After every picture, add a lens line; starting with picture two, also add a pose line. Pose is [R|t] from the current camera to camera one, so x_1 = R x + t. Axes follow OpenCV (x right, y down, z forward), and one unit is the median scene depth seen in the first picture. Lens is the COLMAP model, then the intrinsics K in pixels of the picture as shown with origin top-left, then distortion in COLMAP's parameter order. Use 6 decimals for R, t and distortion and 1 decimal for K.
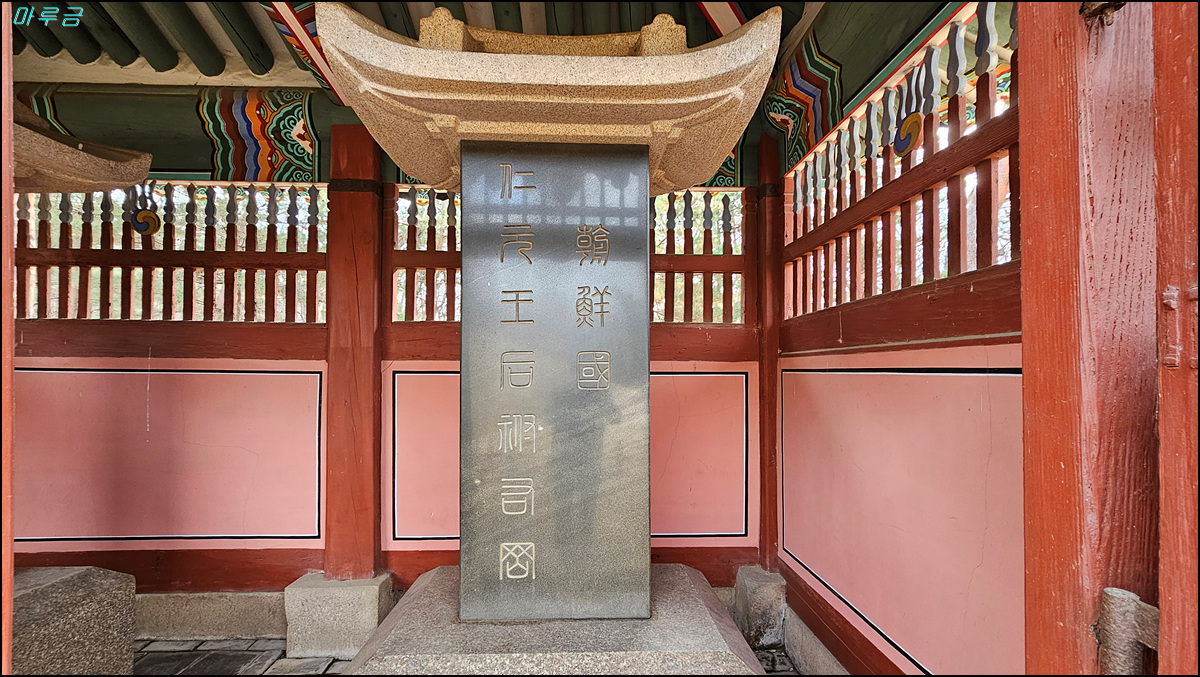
lens RADIAL K [[464.6, 0, 598.2], [0, 464.6, 365.9], [0, 0, 1]] dist [-0.009226, 0.016040]
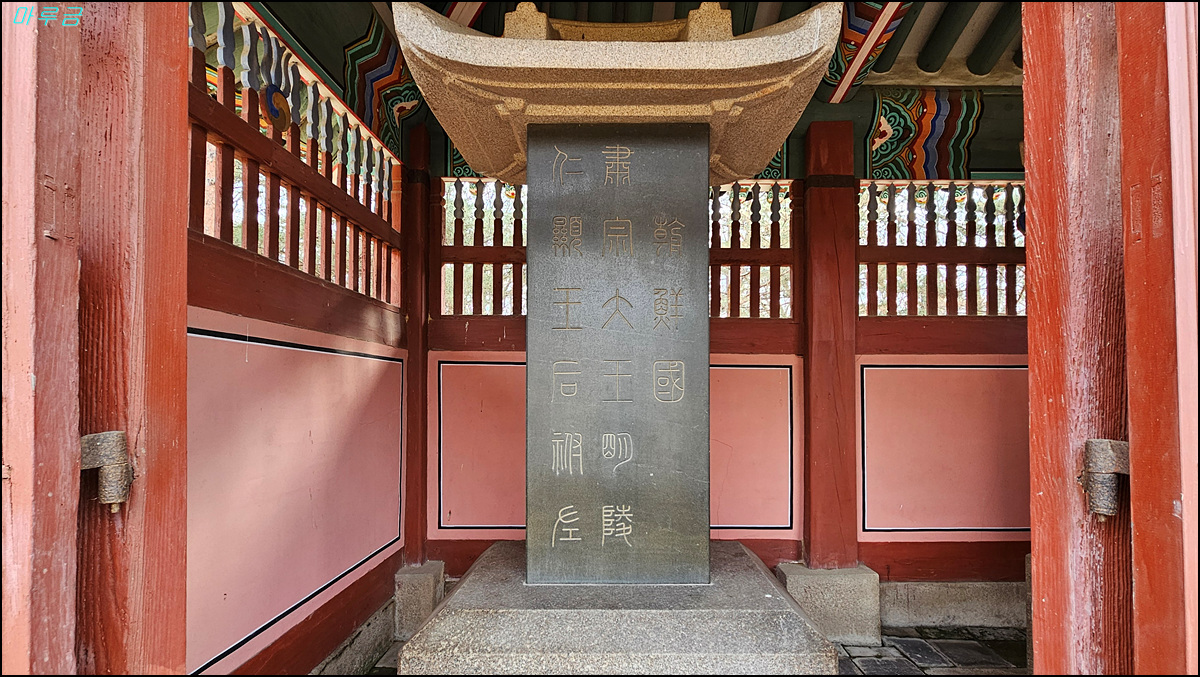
lens RADIAL K [[458.8, 0, 600.2], [0, 458.8, 364.4], [0, 0, 1]] dist [0.034748, 0.000025]
pose [[0.999902, 0.004048, -0.013398, -0.124314], [-0.003874, 0.999908, 0.012996, -0.000182], [0.013449, -0.012943, 0.999826, -0.002932]]
